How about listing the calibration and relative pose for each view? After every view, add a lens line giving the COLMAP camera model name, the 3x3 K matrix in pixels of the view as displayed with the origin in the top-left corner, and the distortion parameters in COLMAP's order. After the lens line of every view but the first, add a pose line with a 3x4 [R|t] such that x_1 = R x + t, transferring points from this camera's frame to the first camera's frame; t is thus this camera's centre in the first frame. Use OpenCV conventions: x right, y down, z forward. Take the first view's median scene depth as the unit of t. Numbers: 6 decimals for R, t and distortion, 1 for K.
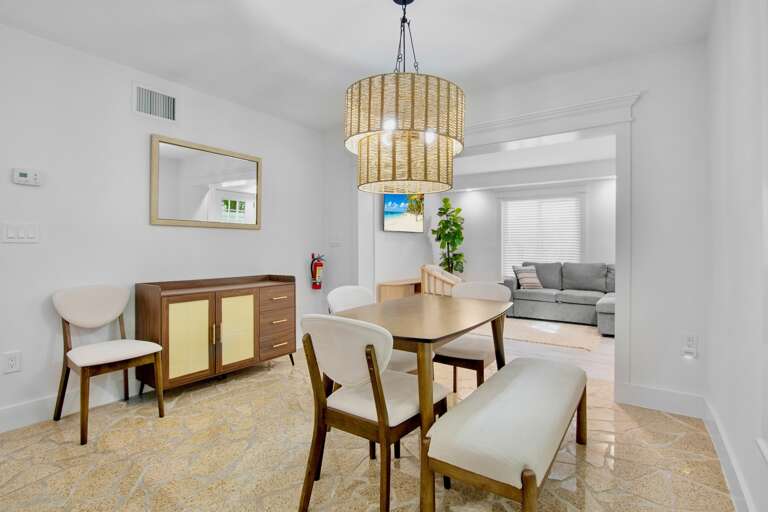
lens RADIAL K [[383.8, 0, 380.6], [0, 383.8, 246.4], [0, 0, 1]] dist [-0.003840, -0.001196]
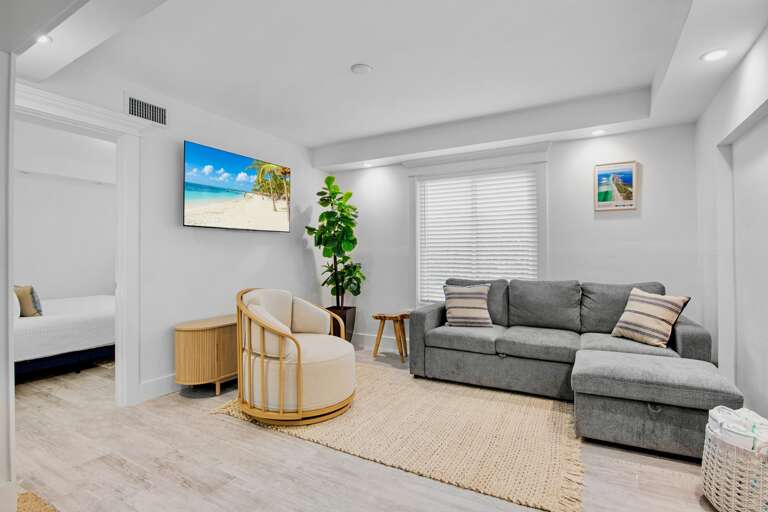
lens RADIAL K [[377.6, 0, 384.0], [0, 377.6, 256.0], [0, 0, 1]] dist [-0.000885, -0.000088]
pose [[0.994655, -0.003708, 0.103184, 0.198636], [0.003775, 0.999993, -0.000457, 0.004250], [-0.103182, 0.000844, 0.994662, 0.392327]]
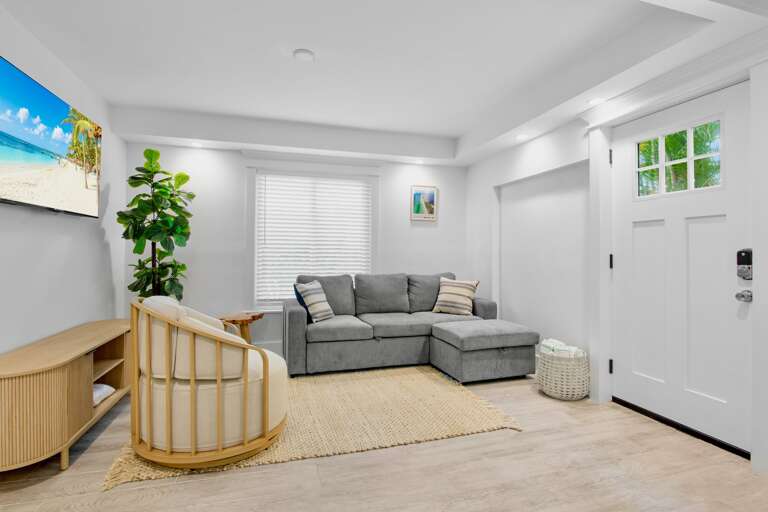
lens RADIAL K [[383.8, 0, 380.6], [0, 383.8, 246.4], [0, 0, 1]] dist [-0.003840, -0.001196]
pose [[0.620894, 0.010484, 0.783825, -0.028562], [-0.007046, 0.999945, -0.007793, -0.002367], [-0.783863, -0.000684, 0.620933, 0.483744]]
